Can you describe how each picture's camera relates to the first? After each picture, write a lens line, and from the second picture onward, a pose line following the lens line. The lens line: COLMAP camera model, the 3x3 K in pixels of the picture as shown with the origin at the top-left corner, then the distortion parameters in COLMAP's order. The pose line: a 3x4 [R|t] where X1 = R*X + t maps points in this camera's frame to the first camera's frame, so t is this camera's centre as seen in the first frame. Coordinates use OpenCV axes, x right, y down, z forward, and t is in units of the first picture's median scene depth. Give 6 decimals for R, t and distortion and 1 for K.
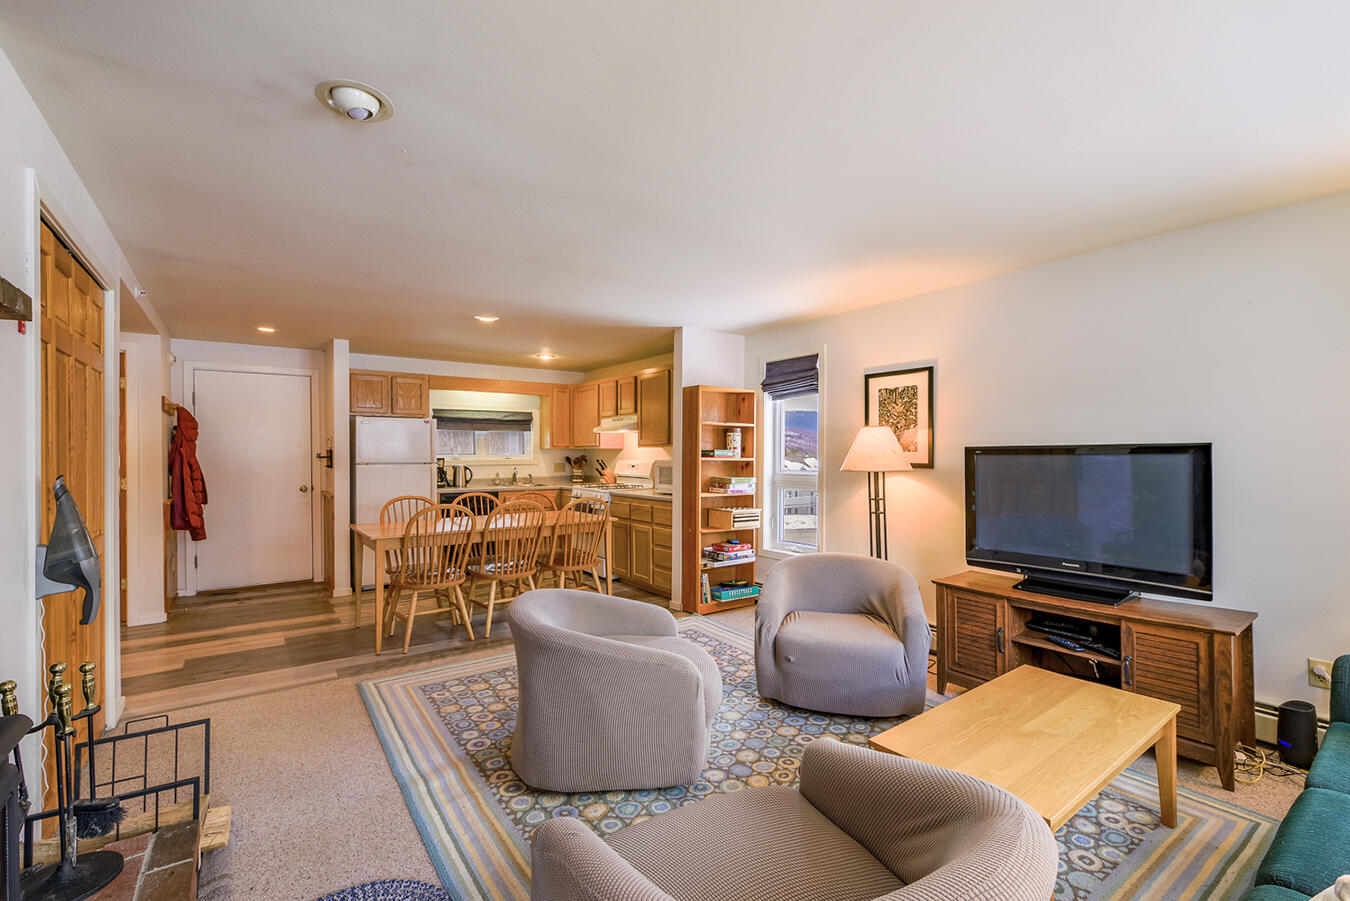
lens RADIAL K [[591.8, 0, 676.5], [0, 591.8, 452.8], [0, 0, 1]] dist [-0.000226, -0.000020]
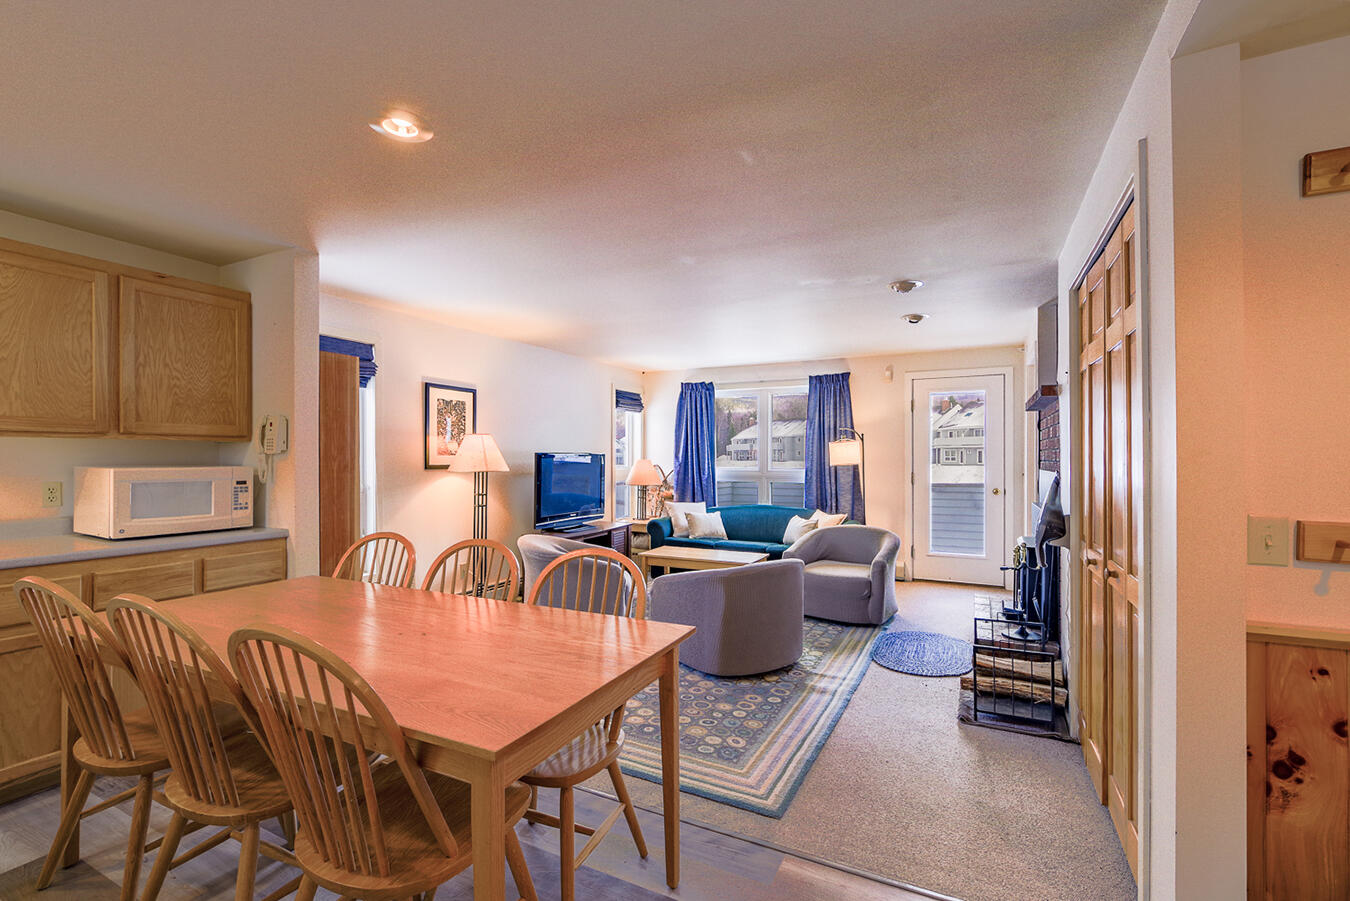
lens RADIAL K [[591.8, 0, 669.8], [0, 591.8, 456.7], [0, 0, 1]] dist [-0.000226, -0.000020]
pose [[-0.456393, 0.009002, 0.889733, -0.885146], [0.002735, 0.999958, -0.008714, 0.012510], [-0.889774, -0.001543, -0.456398, 1.180214]]
